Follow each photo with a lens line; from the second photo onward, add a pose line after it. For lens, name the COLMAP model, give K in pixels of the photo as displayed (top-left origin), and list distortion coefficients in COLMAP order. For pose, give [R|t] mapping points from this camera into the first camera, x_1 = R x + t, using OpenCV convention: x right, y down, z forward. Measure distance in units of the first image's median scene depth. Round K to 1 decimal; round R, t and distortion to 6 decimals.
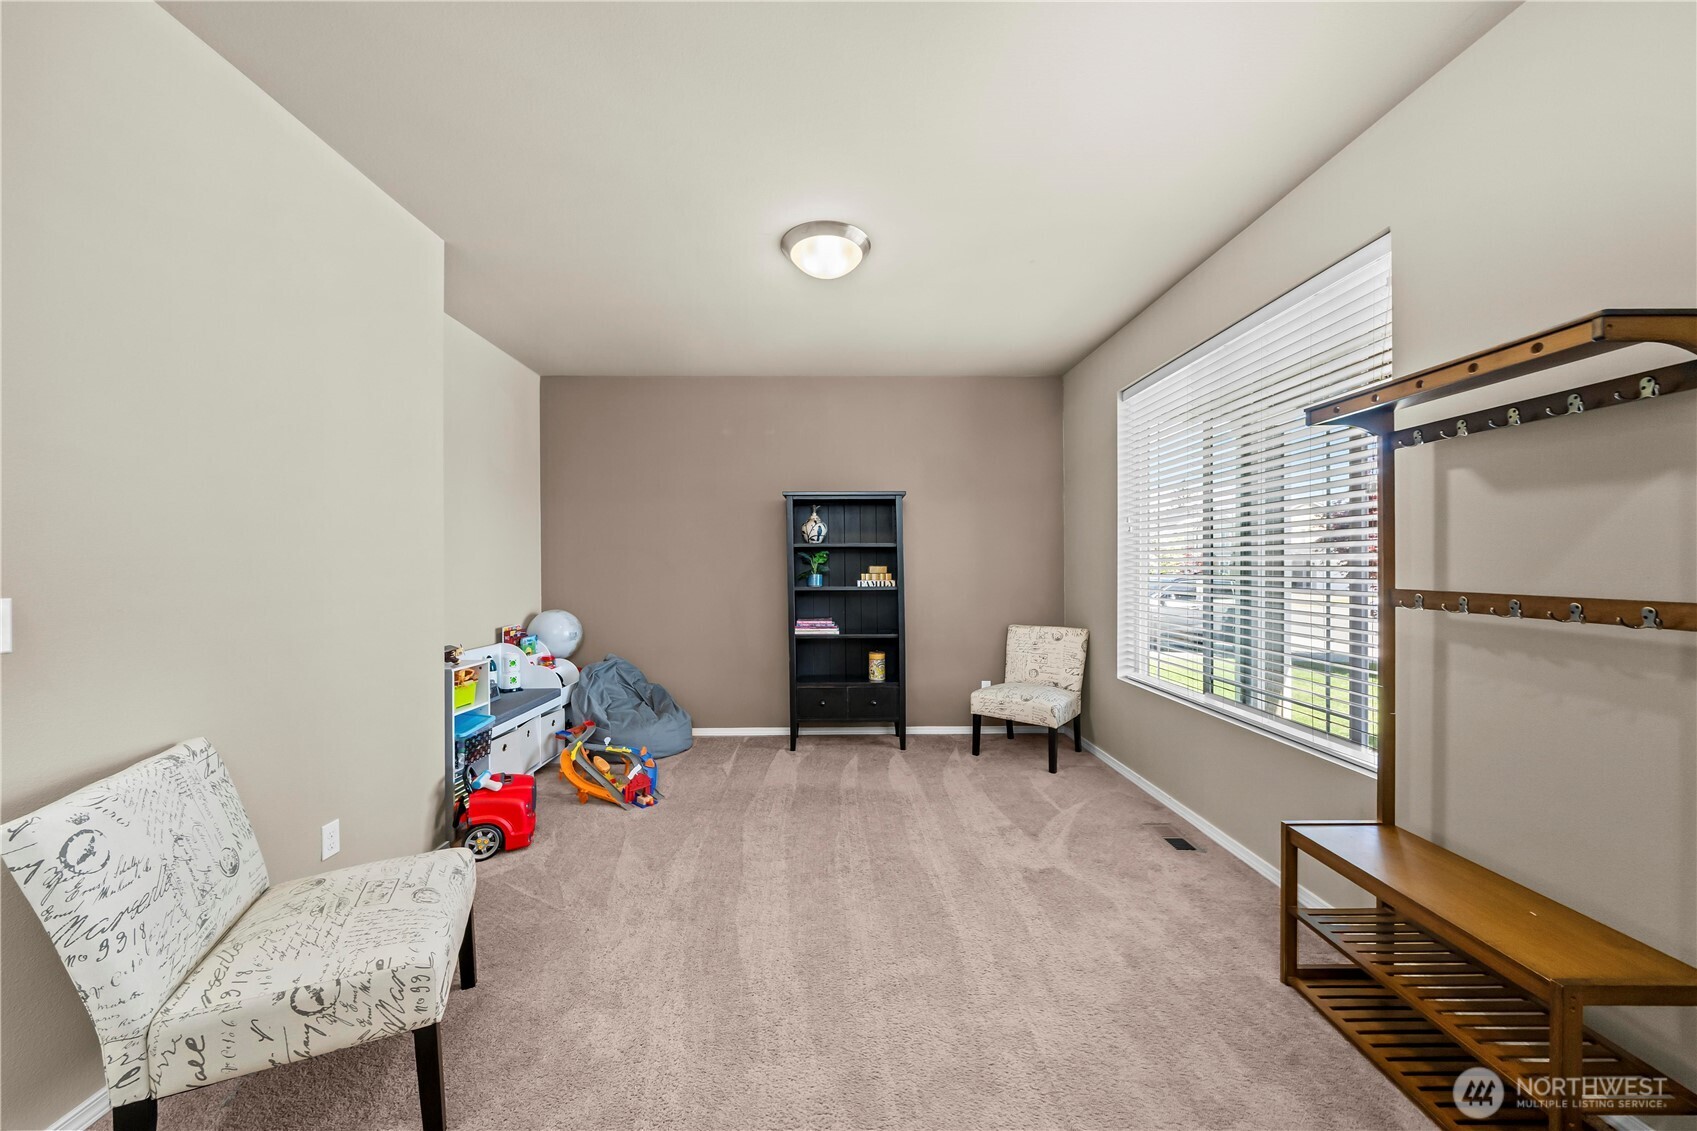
lens RADIAL K [[591.2, 0, 848.5], [0, 591.2, 565.5], [0, 0, 1]] dist [0.000186, -0.000139]
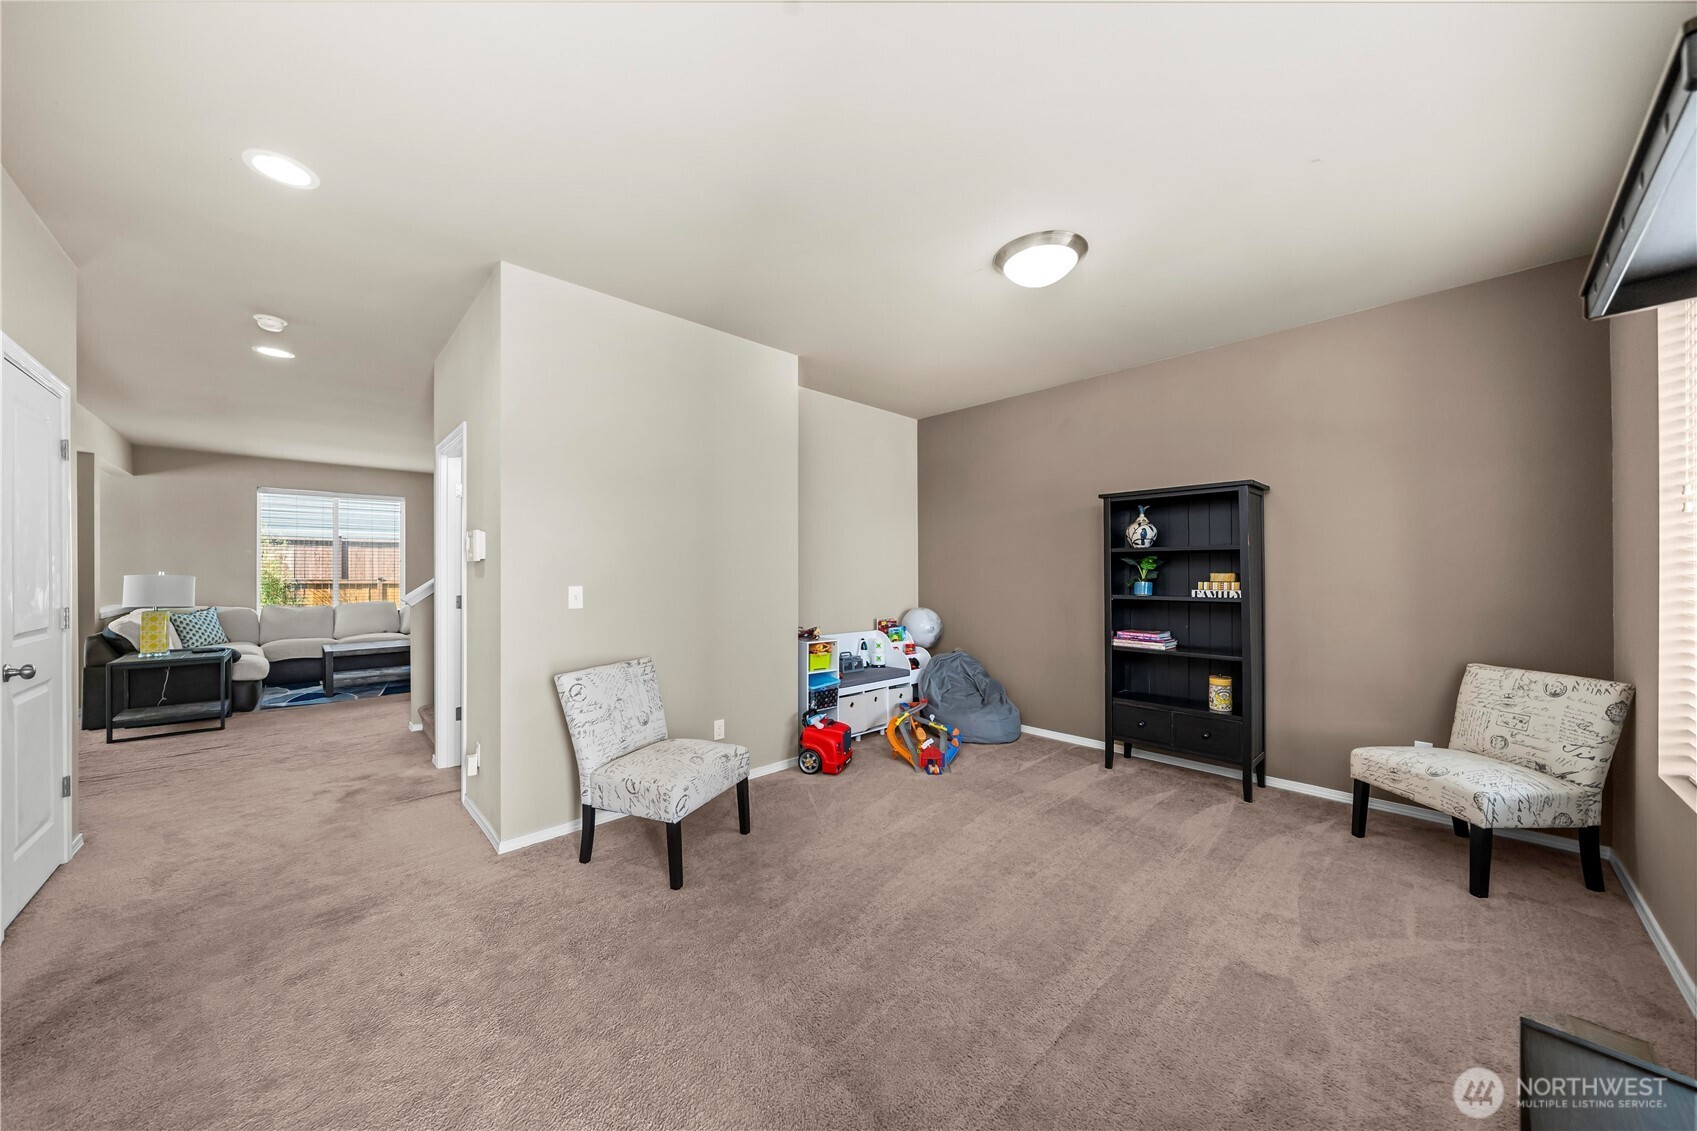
lens RADIAL K [[592.3, 0, 847.2], [0, 592.3, 570.0], [0, 0, 1]] dist [-0.001374, -0.000167]
pose [[0.670736, -0.000665, -0.741696, 0.338500], [-0.000456, 0.999999, -0.001309, -0.001955], [0.741696, 0.001217, 0.670735, 0.057013]]
